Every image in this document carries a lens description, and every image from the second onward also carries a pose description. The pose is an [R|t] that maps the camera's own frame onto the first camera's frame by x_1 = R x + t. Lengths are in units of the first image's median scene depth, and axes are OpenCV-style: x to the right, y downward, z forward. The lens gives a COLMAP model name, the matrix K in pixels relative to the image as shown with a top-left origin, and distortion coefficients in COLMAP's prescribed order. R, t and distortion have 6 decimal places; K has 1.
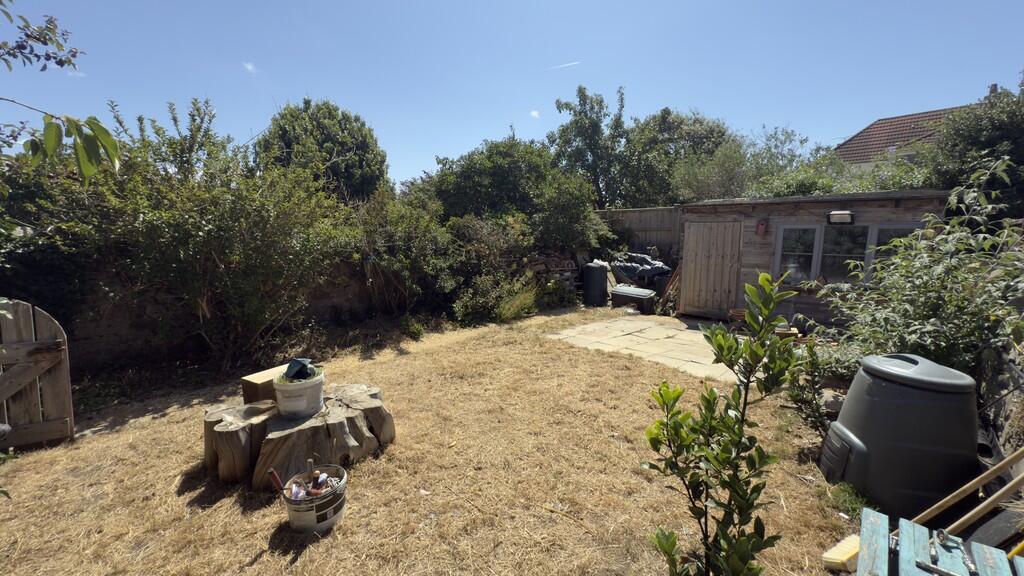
lens RADIAL K [[408.5, 0, 513.7], [0, 408.5, 290.5], [0, 0, 1]] dist [-0.000608, -0.000788]
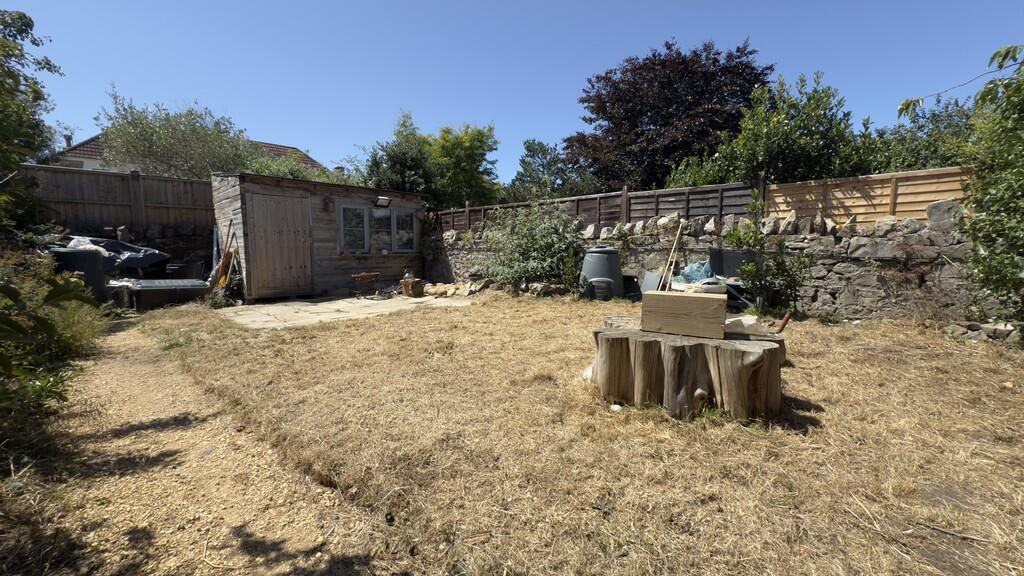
lens RADIAL K [[408.5, 0, 515.4], [0, 408.5, 287.6], [0, 0, 1]] dist [-0.000608, -0.000788]
pose [[-0.032488, -0.100540, 0.994402, -0.496645], [0.142686, 0.984270, 0.104177, 0.022342], [-0.989235, 0.145272, -0.017631, 0.494755]]
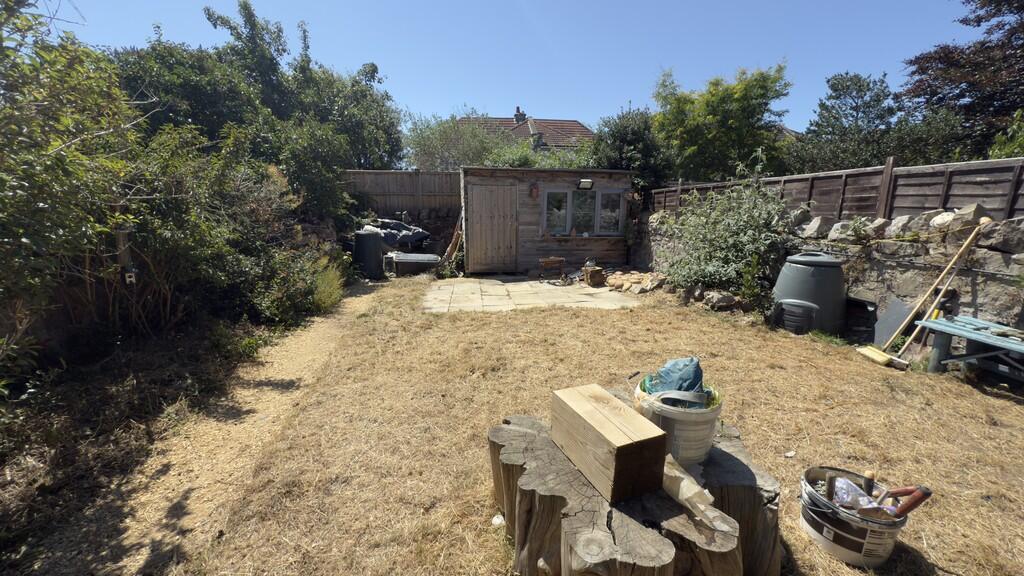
lens RADIAL K [[408.5, 0, 513.2], [0, 408.5, 288.6], [0, 0, 1]] dist [-0.000608, -0.000788]
pose [[0.597989, -0.154305, 0.786510, -0.383299], [0.110236, 0.987802, 0.109983, -0.008084], [-0.793887, 0.020933, 0.607705, 0.290398]]
